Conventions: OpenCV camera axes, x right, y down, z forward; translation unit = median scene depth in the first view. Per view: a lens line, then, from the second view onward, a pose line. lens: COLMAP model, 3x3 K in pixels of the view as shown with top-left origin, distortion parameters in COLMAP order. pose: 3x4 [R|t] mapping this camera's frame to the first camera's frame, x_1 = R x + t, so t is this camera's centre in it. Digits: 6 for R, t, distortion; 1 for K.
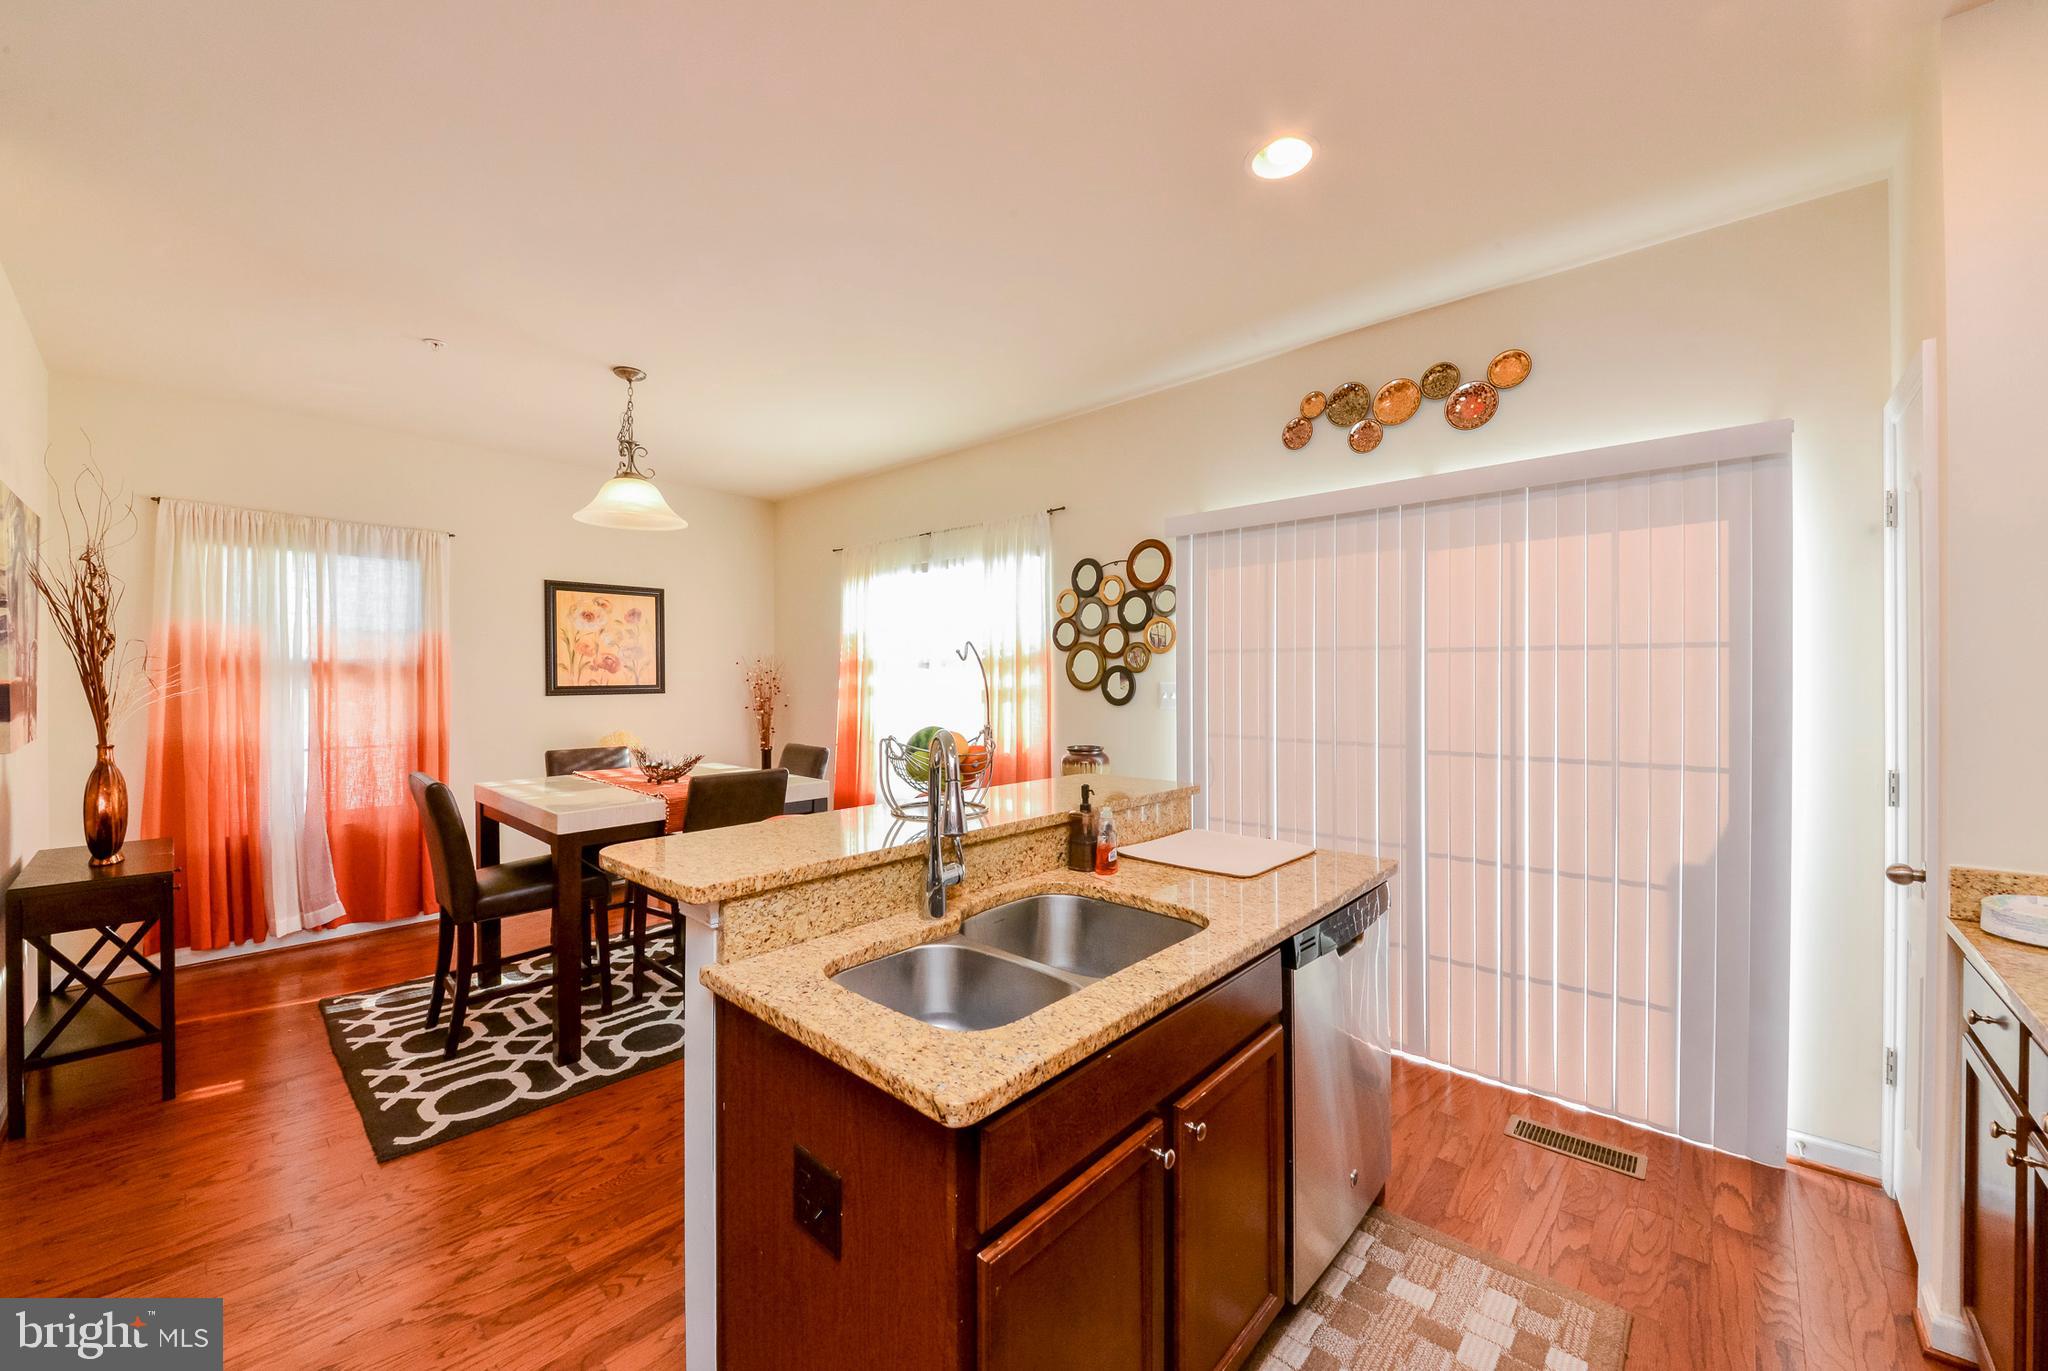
lens RADIAL K [[800.3, 0, 1013.5], [0, 800.3, 682.8], [0, 0, 1]] dist [-0.029141, 0.000199]
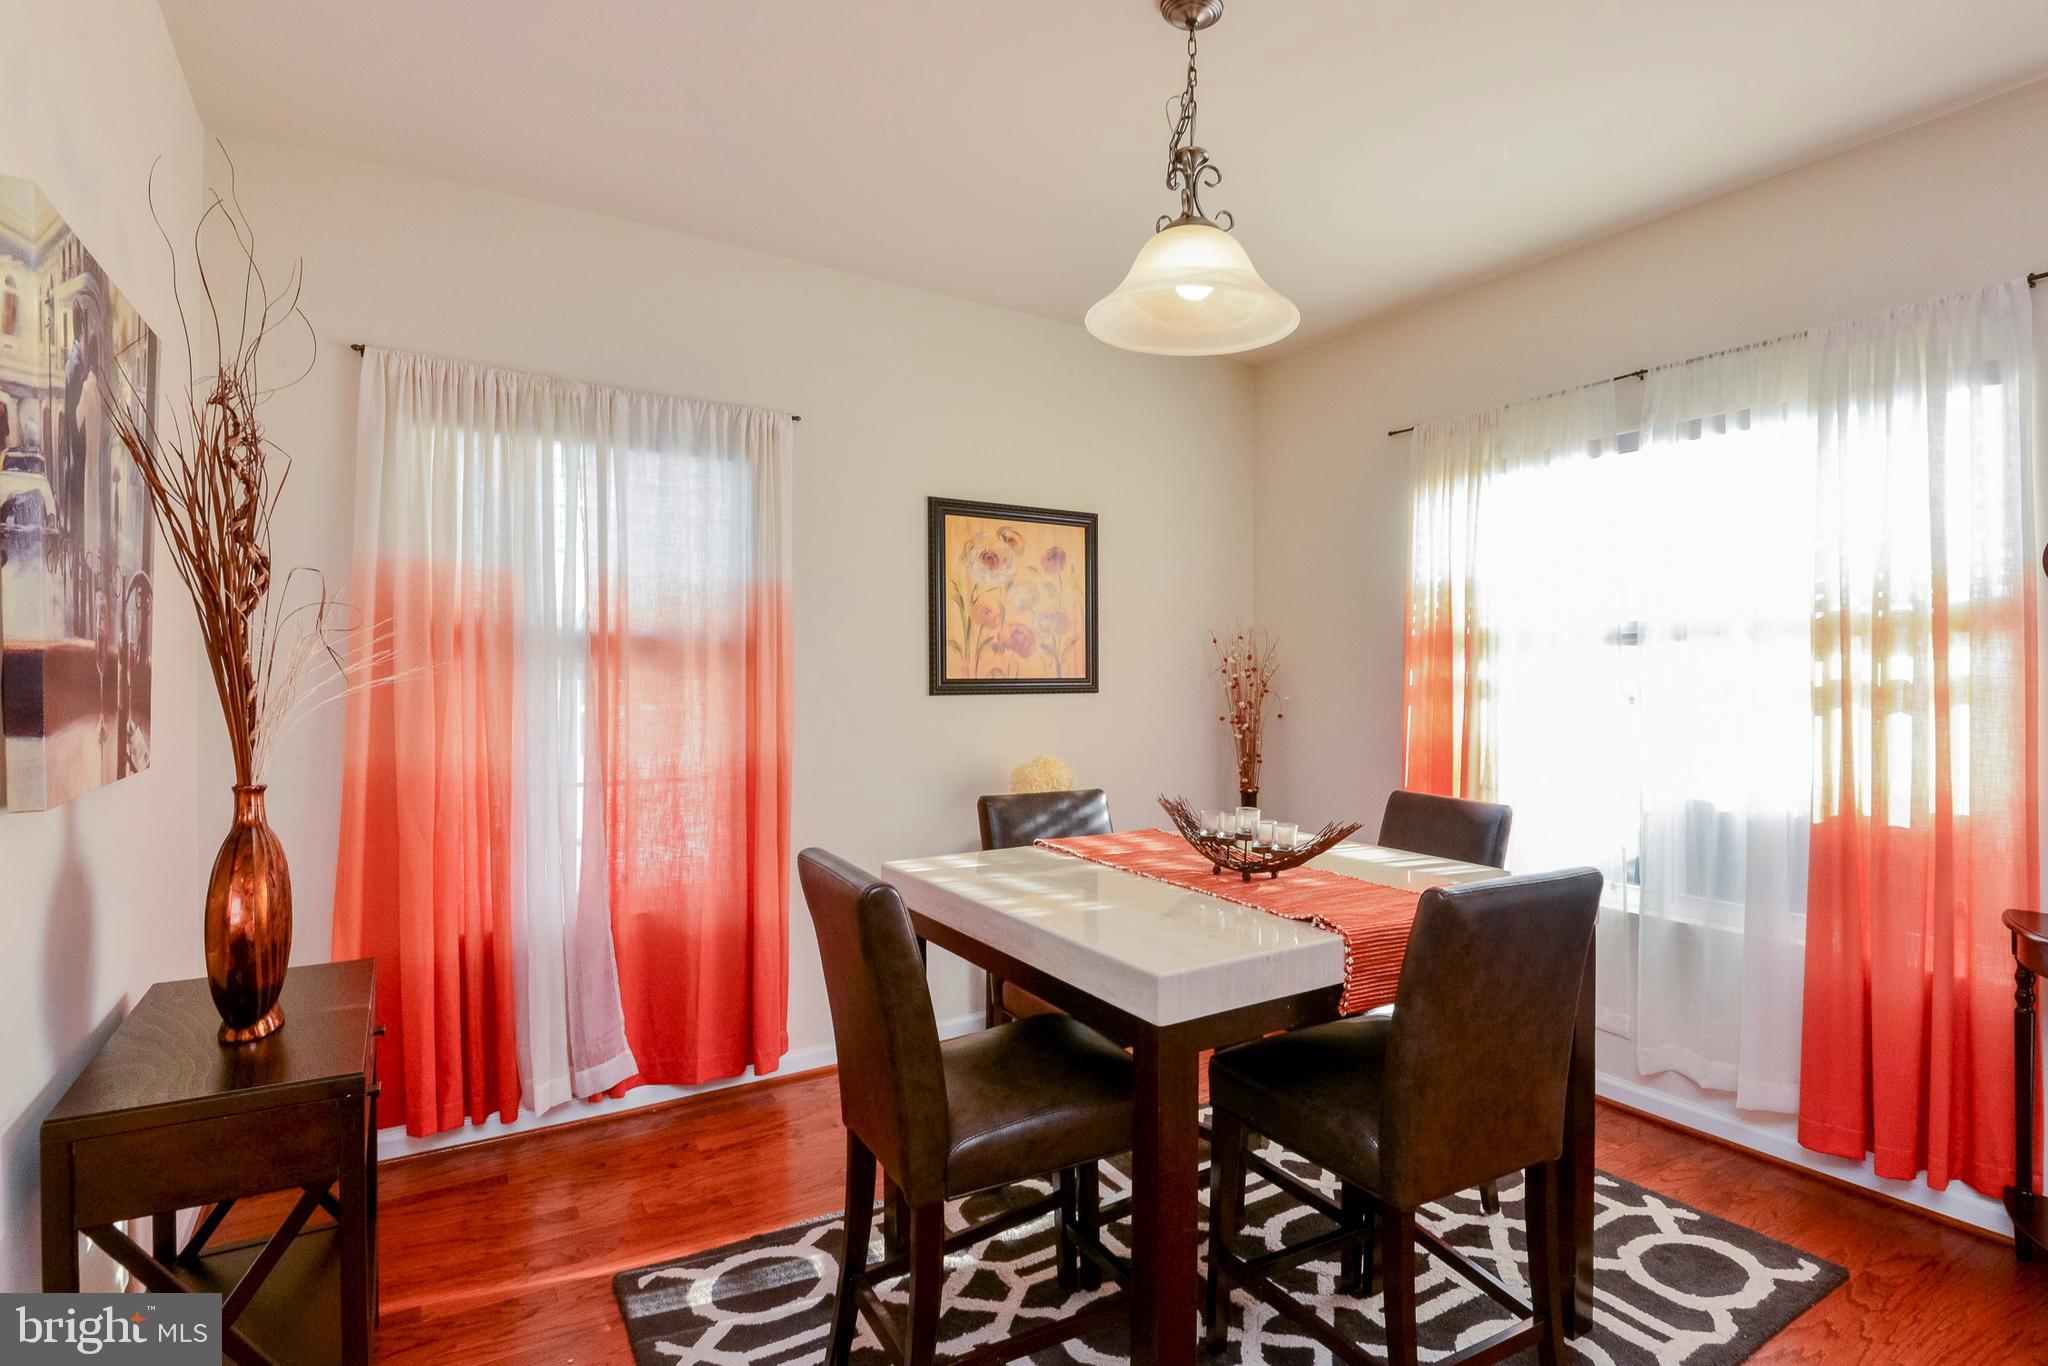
lens RADIAL K [[982.3, 0, 1030.2], [0, 982.3, 687.1], [0, 0, 1]] dist [-0.008943, -0.004067]
pose [[0.966564, 0.000632, -0.256425, -0.395195], [-0.001459, 0.999994, -0.003037, 0.014642], [0.256421, 0.003310, 0.966559, 0.381086]]
